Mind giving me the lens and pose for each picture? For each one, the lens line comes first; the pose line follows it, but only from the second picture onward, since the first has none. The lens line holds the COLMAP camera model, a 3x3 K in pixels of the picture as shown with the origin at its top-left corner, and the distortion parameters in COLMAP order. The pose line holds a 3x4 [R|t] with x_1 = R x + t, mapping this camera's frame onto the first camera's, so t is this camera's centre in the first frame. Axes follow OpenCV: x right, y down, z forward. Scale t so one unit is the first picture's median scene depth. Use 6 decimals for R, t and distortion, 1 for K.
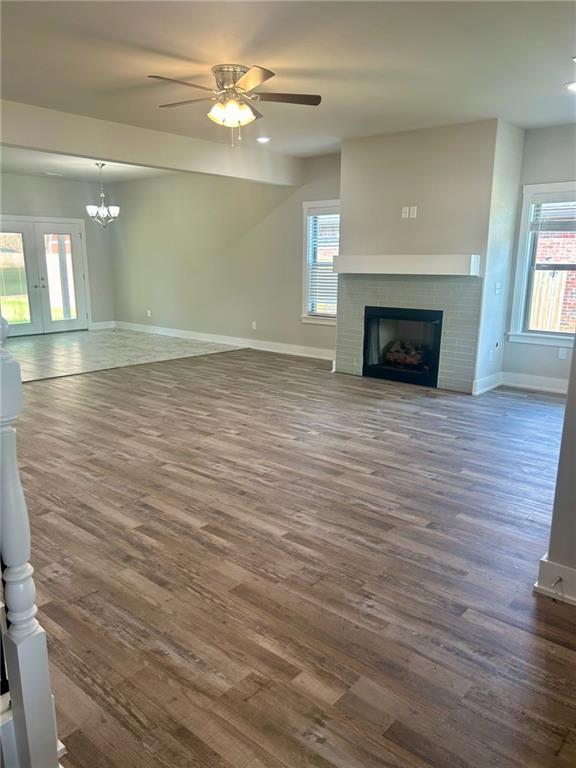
lens RADIAL K [[602.0, 0, 288.0], [0, 602.0, 384.0], [0, 0, 1]] dist [0.007926, 0.000961]
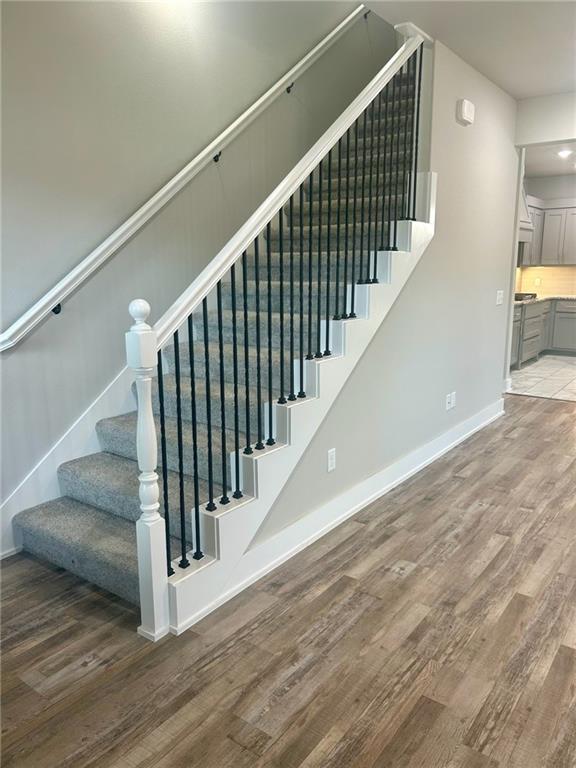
lens RADIAL K [[571.0, 0, 288.0], [0, 571.0, 384.0], [0, 0, 1]] dist [0.033606, -0.001534]
pose [[0.074192, 0.203142, -0.976334, 0.311623], [-0.194894, 0.963108, 0.185580, -0.089509], [0.978014, 0.176513, 0.111046, 0.382816]]
